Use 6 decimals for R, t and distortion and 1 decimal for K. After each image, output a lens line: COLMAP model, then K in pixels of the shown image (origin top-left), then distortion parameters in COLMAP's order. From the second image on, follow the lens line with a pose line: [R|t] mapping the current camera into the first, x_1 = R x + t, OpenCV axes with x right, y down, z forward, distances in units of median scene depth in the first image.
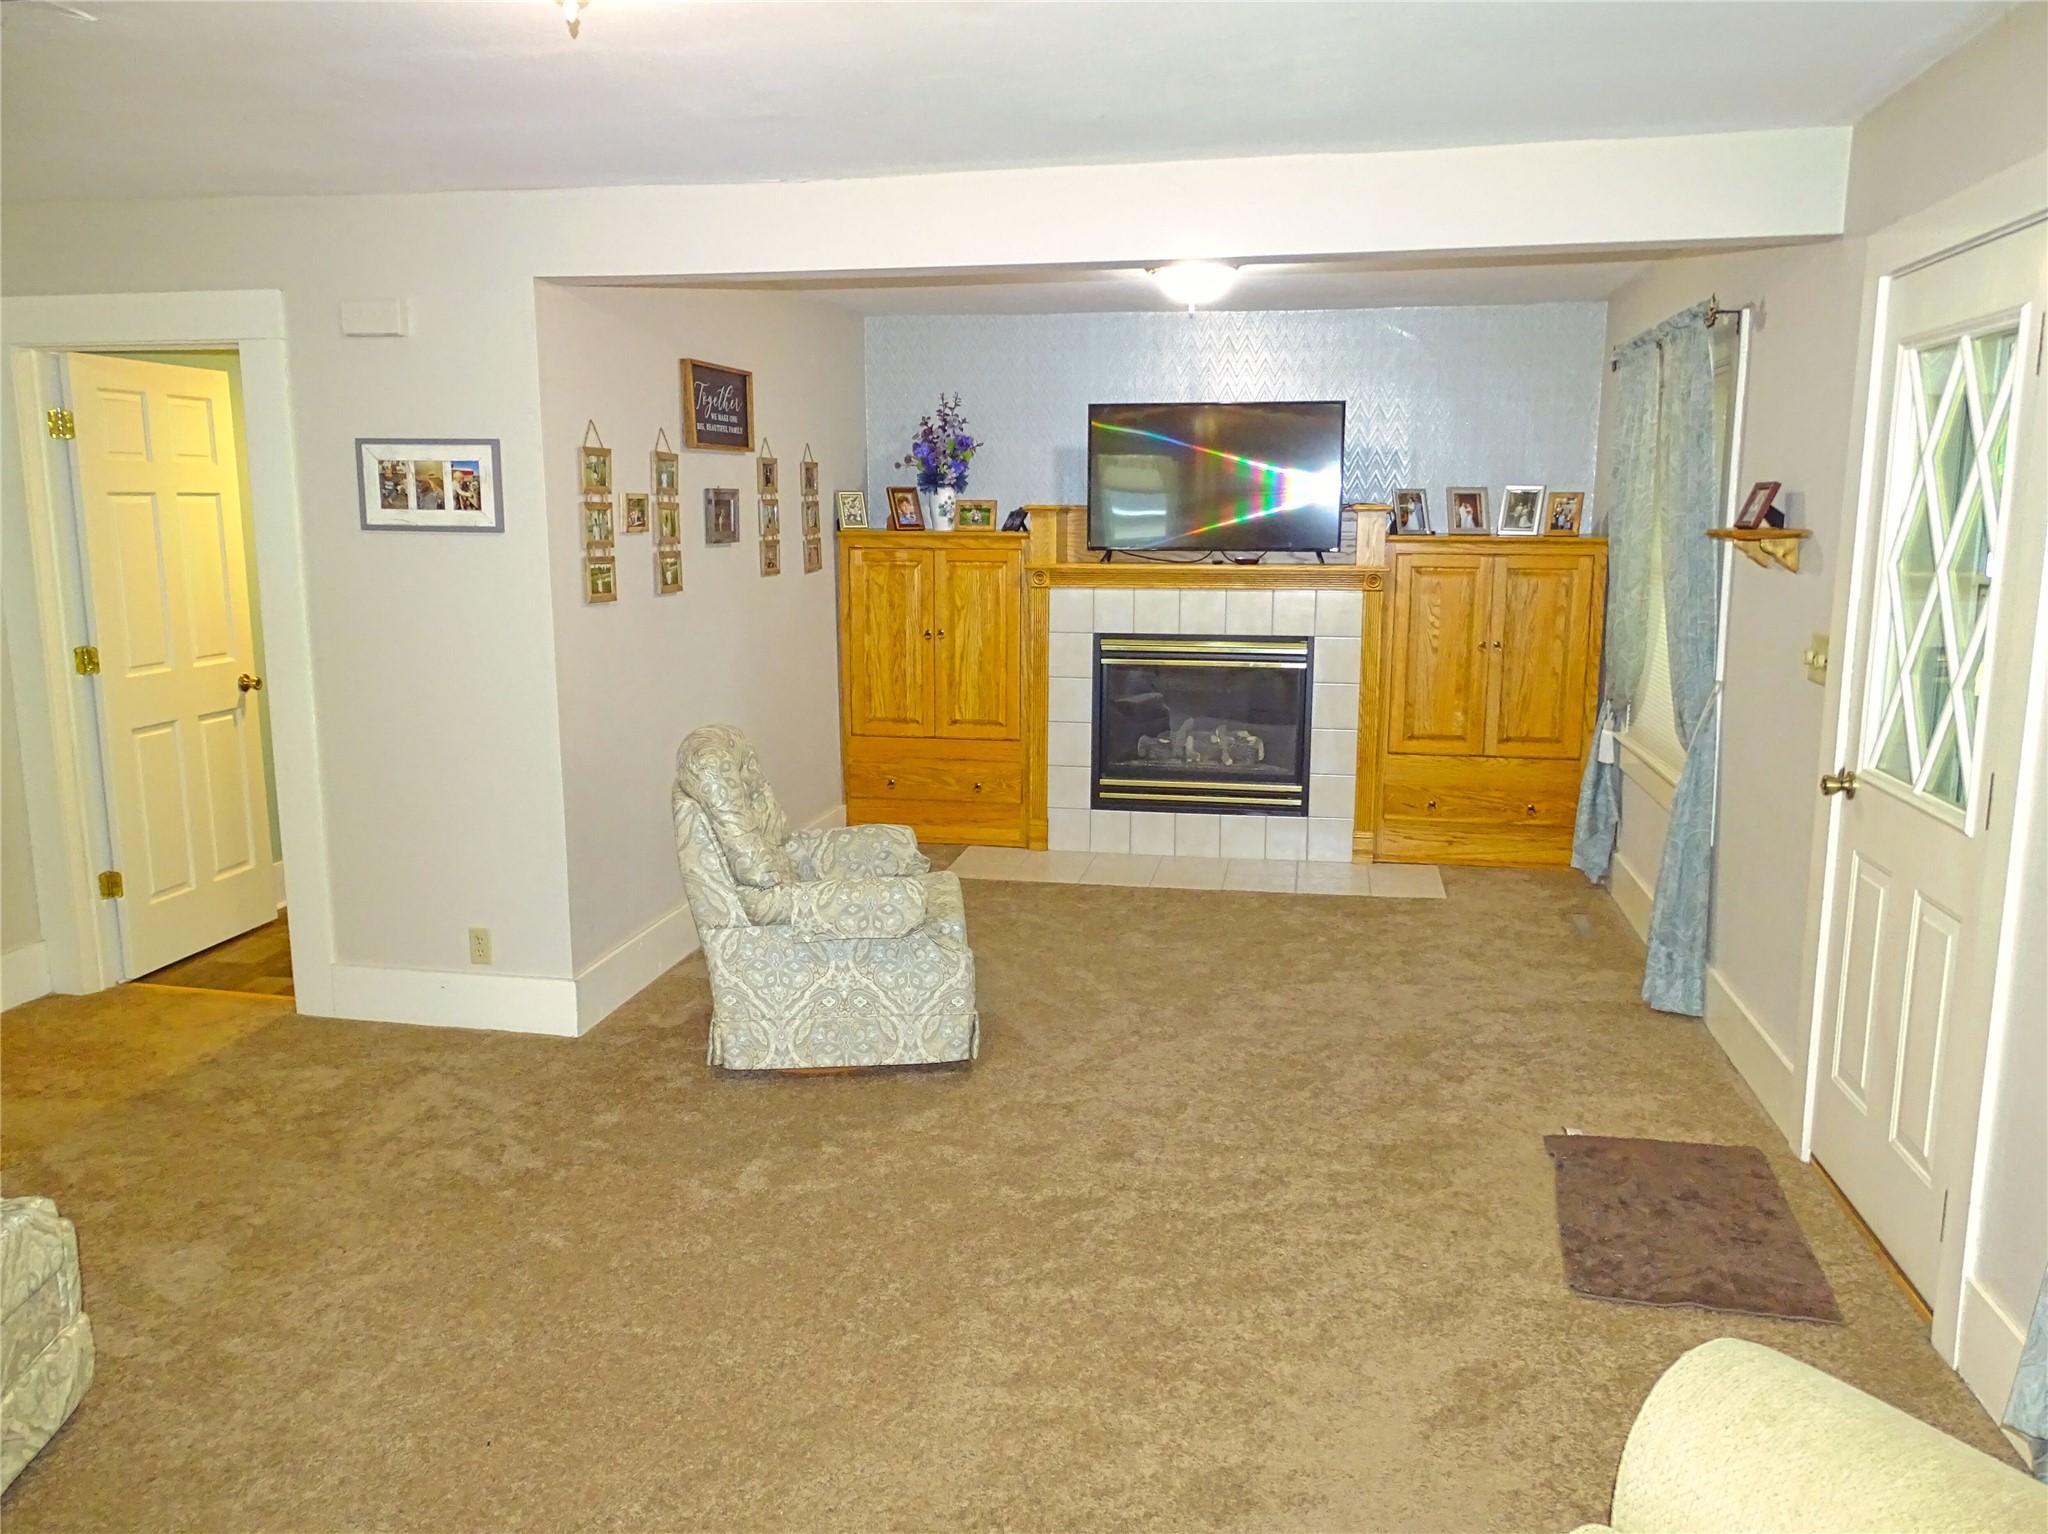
lens RADIAL K [[1505.1, 0, 1017.9], [0, 1505.1, 763.4], [0, 0, 1]] dist [-0.000414, 0.013159]
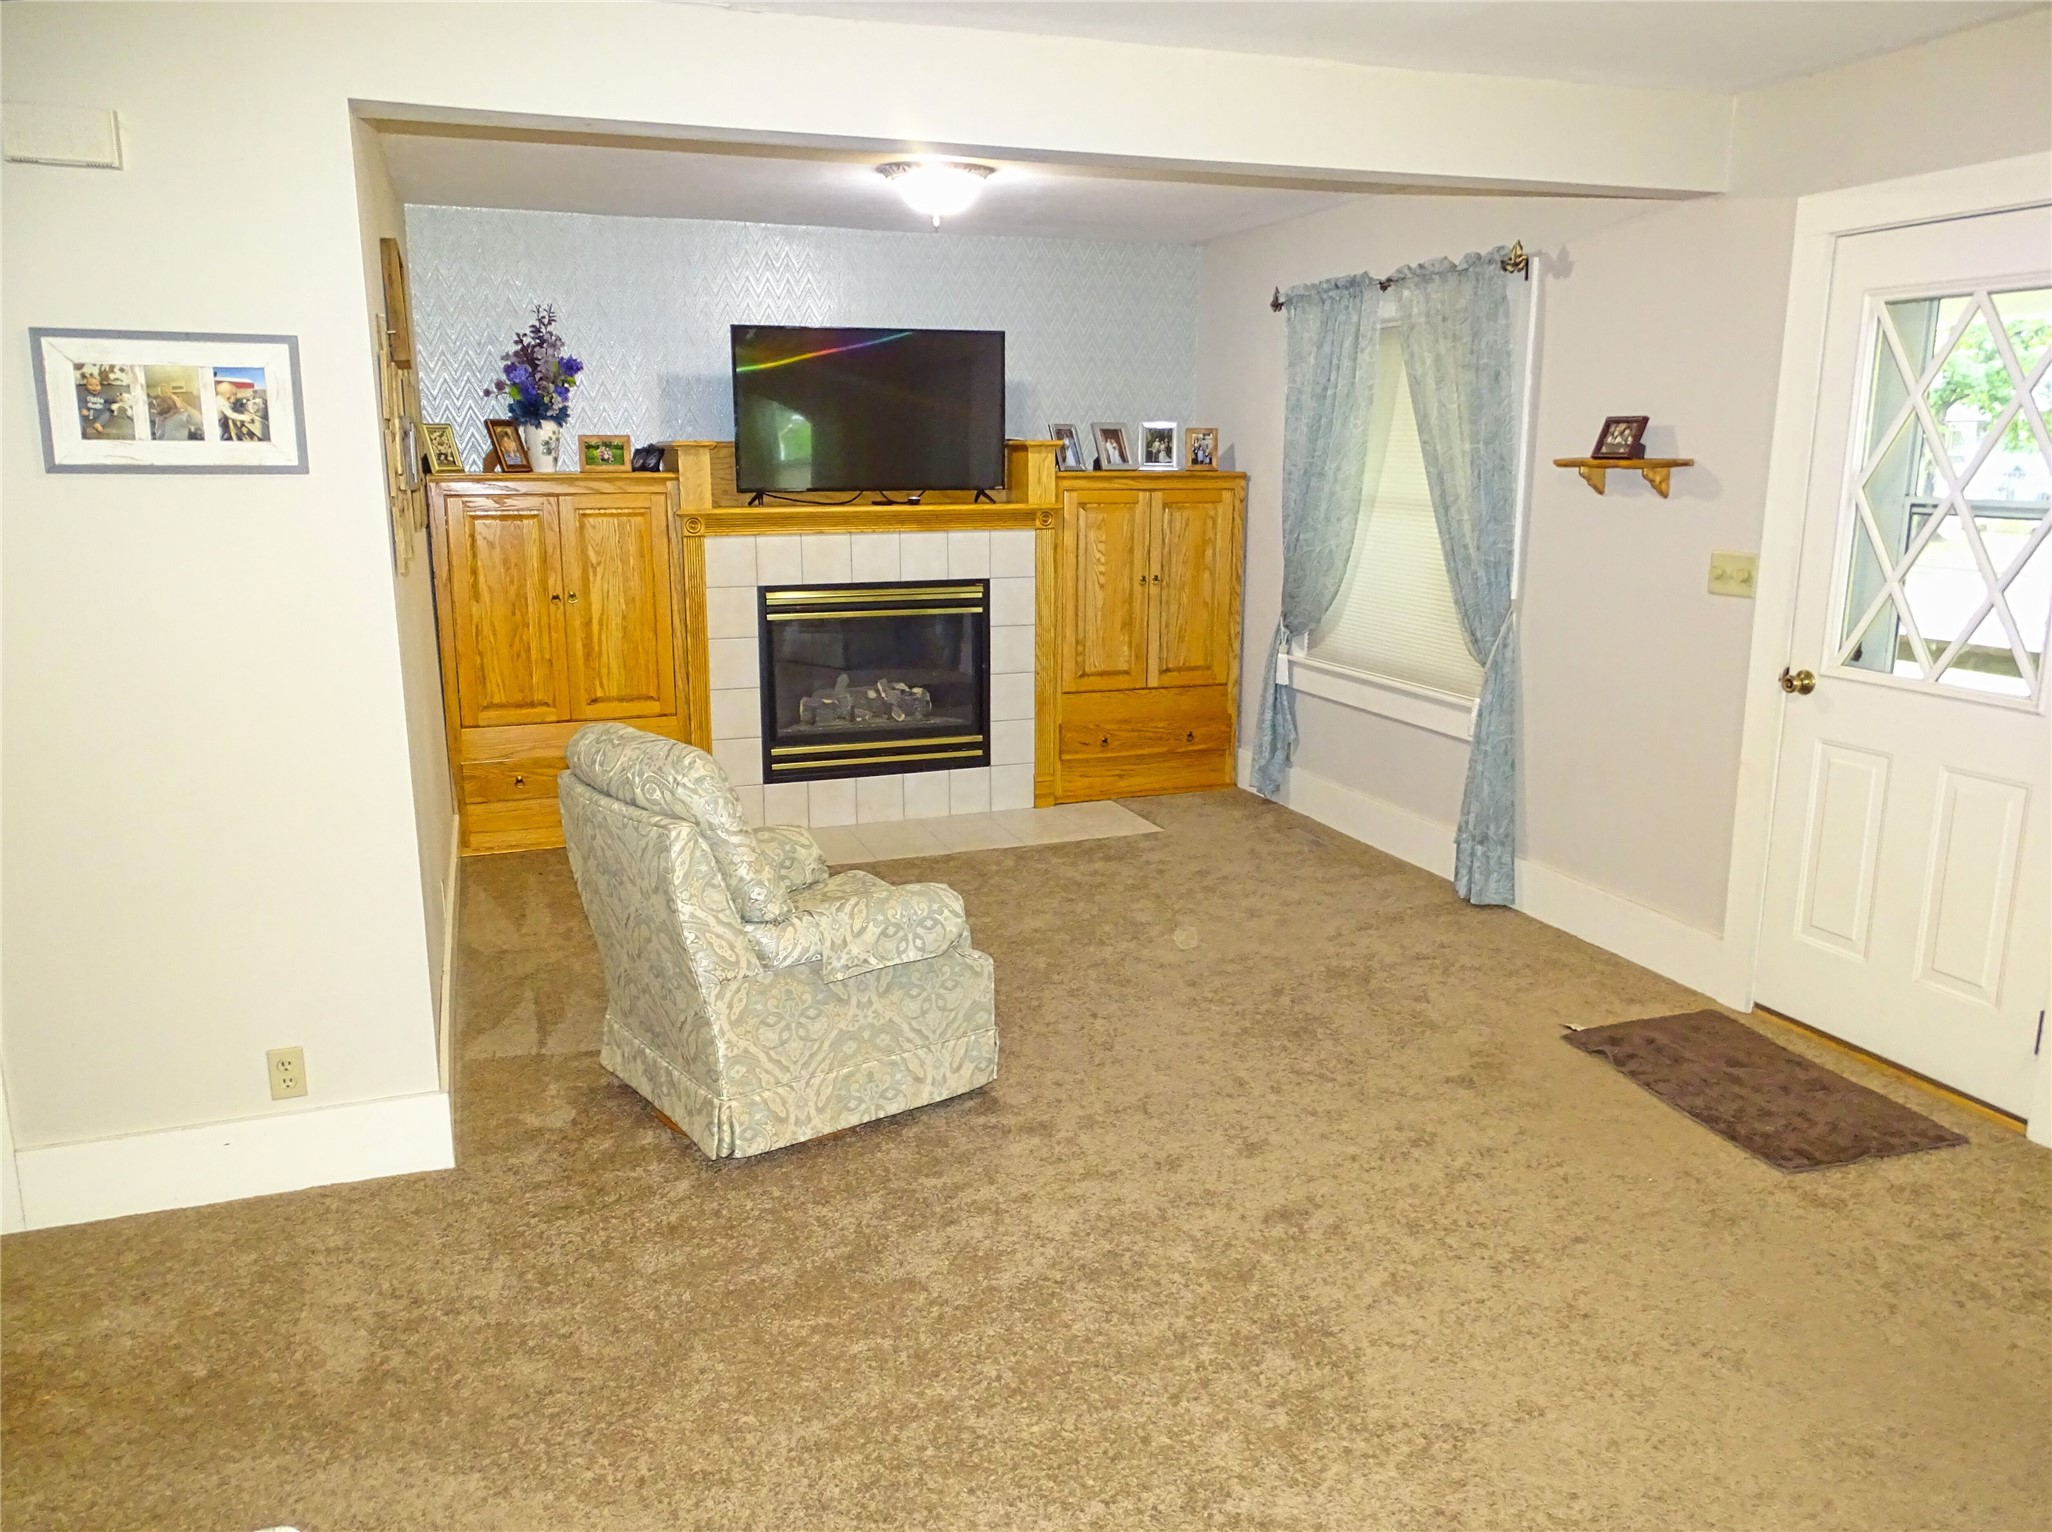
lens RADIAL K [[1508.0, 0, 1019.2], [0, 1508.0, 763.0], [0, 0, 1]] dist [-0.000414, 0.013159]
pose [[0.859821, -0.106201, 0.499429, -0.307384], [0.088550, 0.994323, 0.058989, -0.024704], [-0.502858, -0.006495, 0.864344, 0.174030]]
